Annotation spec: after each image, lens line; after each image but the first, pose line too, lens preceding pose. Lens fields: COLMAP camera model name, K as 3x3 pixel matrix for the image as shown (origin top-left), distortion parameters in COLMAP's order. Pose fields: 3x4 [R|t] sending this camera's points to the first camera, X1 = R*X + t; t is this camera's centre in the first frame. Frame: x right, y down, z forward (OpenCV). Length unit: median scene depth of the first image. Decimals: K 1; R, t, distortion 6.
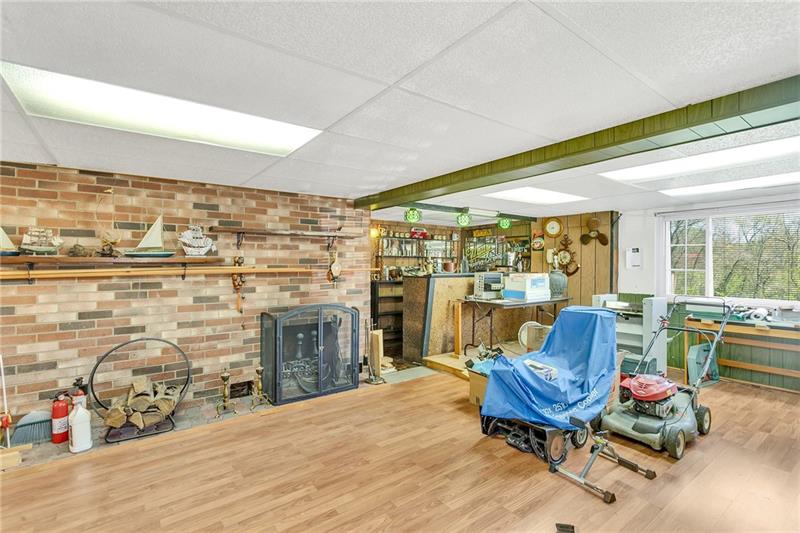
lens RADIAL K [[376.7, 0, 398.0], [0, 376.7, 265.6], [0, 0, 1]] dist [0.001155, 0.000360]
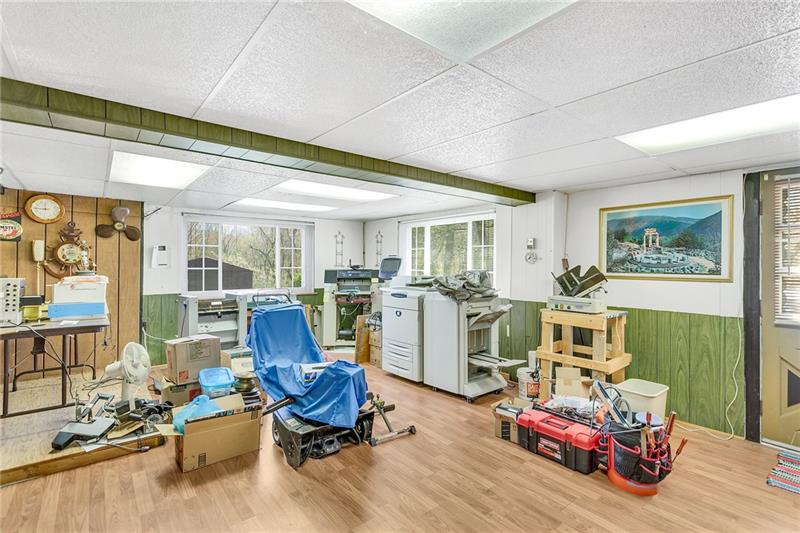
lens RADIAL K [[376.7, 0, 397.6], [0, 376.7, 264.0], [0, 0, 1]] dist [0.001155, 0.000360]
pose [[-0.045915, -0.000516, 0.998945, -0.339769], [0.001974, 0.999998, 0.000607, -0.000649], [-0.998943, 0.001999, -0.045914, 0.456342]]
